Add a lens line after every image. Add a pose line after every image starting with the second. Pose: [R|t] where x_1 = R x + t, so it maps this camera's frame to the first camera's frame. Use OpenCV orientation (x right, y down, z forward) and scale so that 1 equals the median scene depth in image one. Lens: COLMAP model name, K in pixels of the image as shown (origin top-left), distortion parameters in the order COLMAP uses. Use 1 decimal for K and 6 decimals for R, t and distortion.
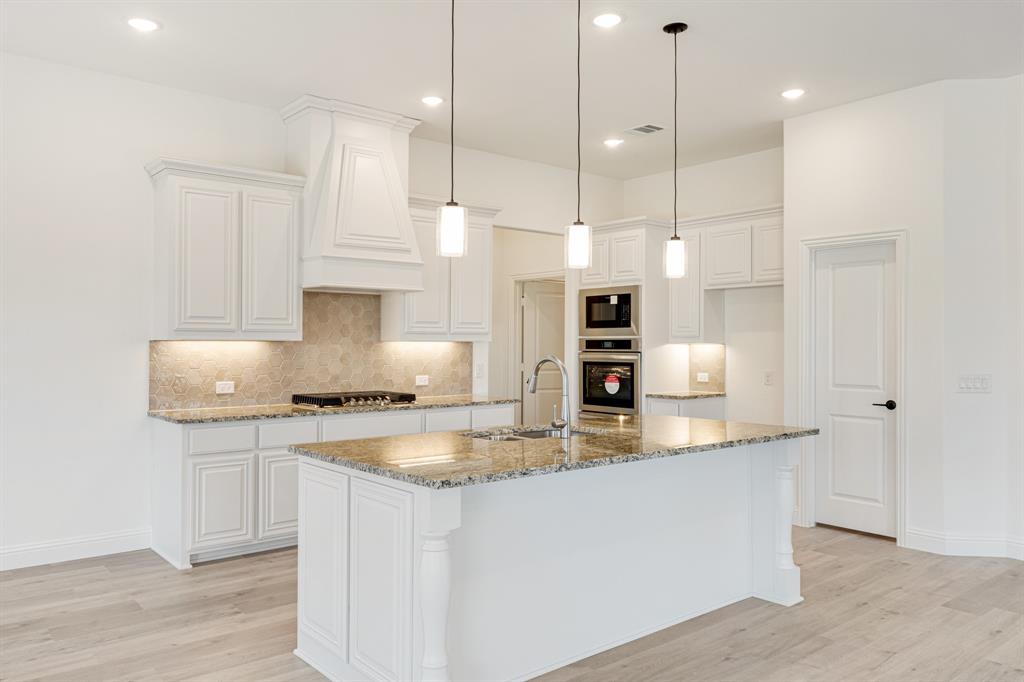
lens RADIAL K [[748.6, 0, 477.7], [0, 748.6, 341.4], [0, 0, 1]] dist [-0.006877, -0.003749]
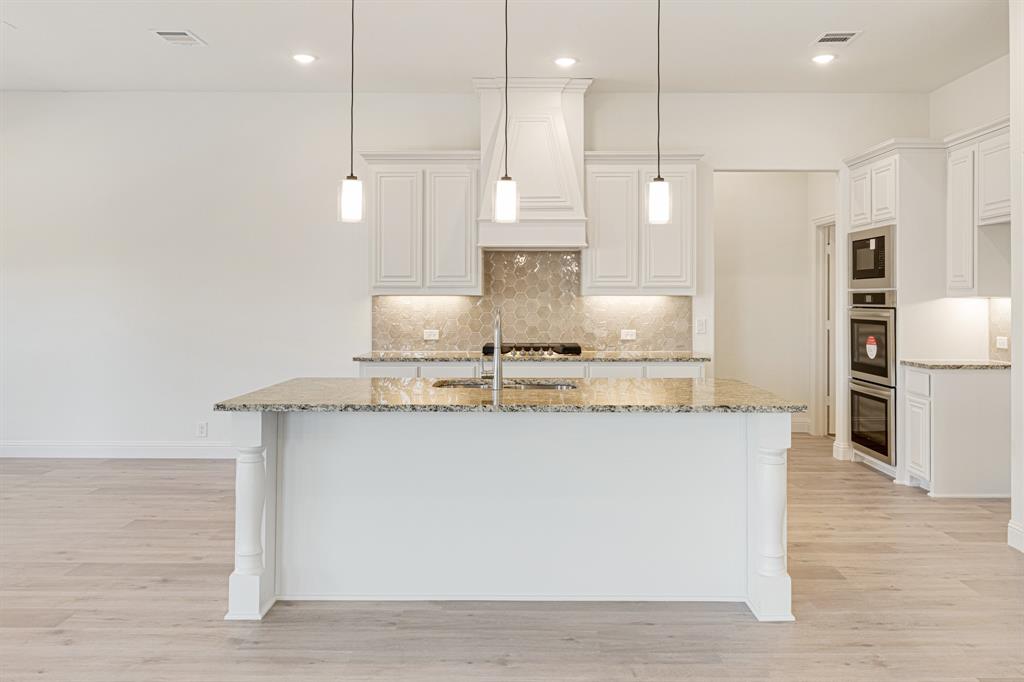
lens RADIAL K [[748.6, 0, 490.8], [0, 748.6, 296.8], [0, 0, 1]] dist [-0.006877, -0.003749]
pose [[0.779706, -0.002535, -0.626141, 0.442645], [0.002976, 0.999996, -0.000342, 0.001524], [0.626139, -0.001597, 0.779710, 0.117573]]
